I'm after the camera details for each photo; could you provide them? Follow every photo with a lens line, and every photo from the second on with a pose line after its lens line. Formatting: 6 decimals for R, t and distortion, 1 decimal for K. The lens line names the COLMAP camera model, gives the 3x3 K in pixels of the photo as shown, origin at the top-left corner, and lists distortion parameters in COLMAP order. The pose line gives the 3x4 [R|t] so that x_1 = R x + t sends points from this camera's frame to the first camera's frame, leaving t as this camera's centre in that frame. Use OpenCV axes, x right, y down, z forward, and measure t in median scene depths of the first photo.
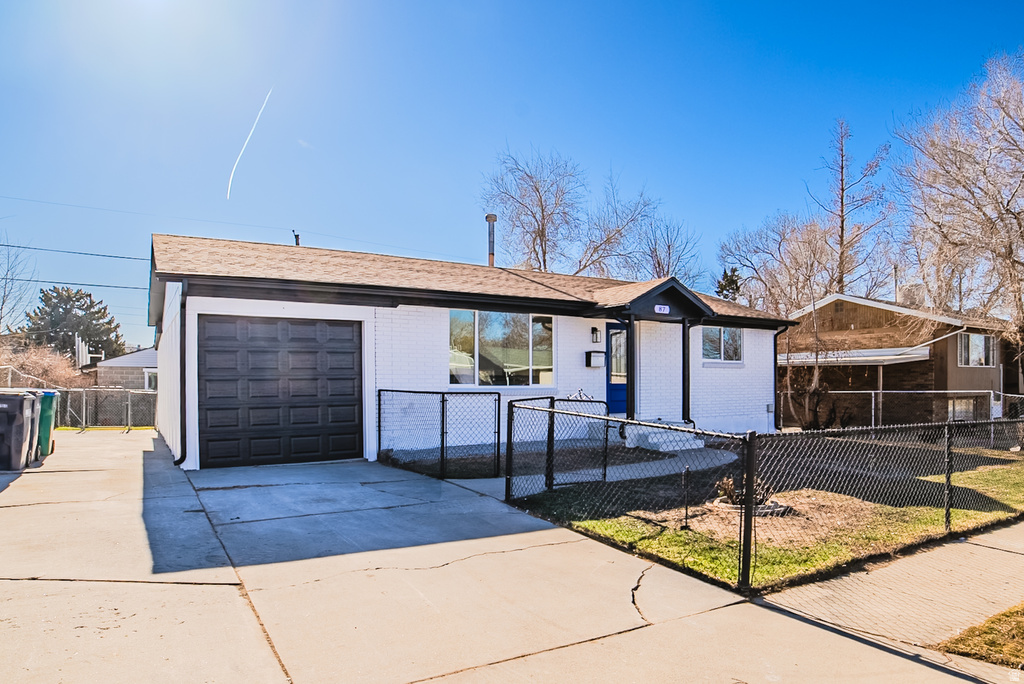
lens RADIAL K [[442.8, 0, 513.4], [0, 442.8, 349.2], [0, 0, 1]] dist [-0.034744, 0.000136]
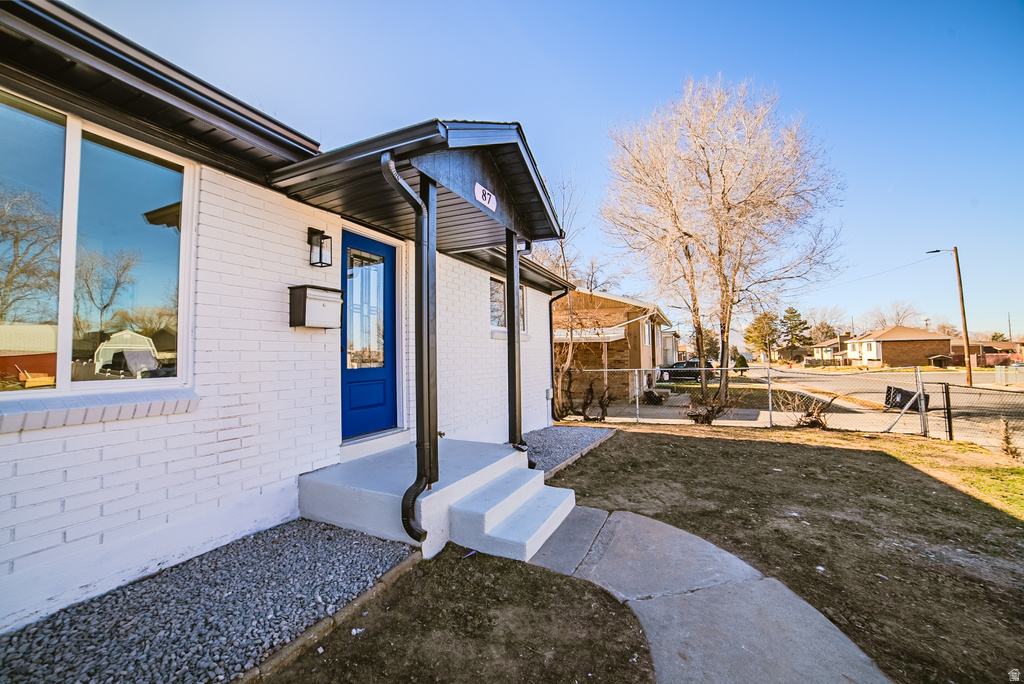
lens RADIAL K [[442.8, 0, 513.4], [0, 442.8, 349.2], [0, 0, 1]] dist [-0.034744, 0.000136]
pose [[0.796654, 0.005833, 0.604407, 0.084032], [-0.037656, 0.998490, 0.039998, 0.035346], [-0.603261, -0.054624, 0.795671, 0.551883]]
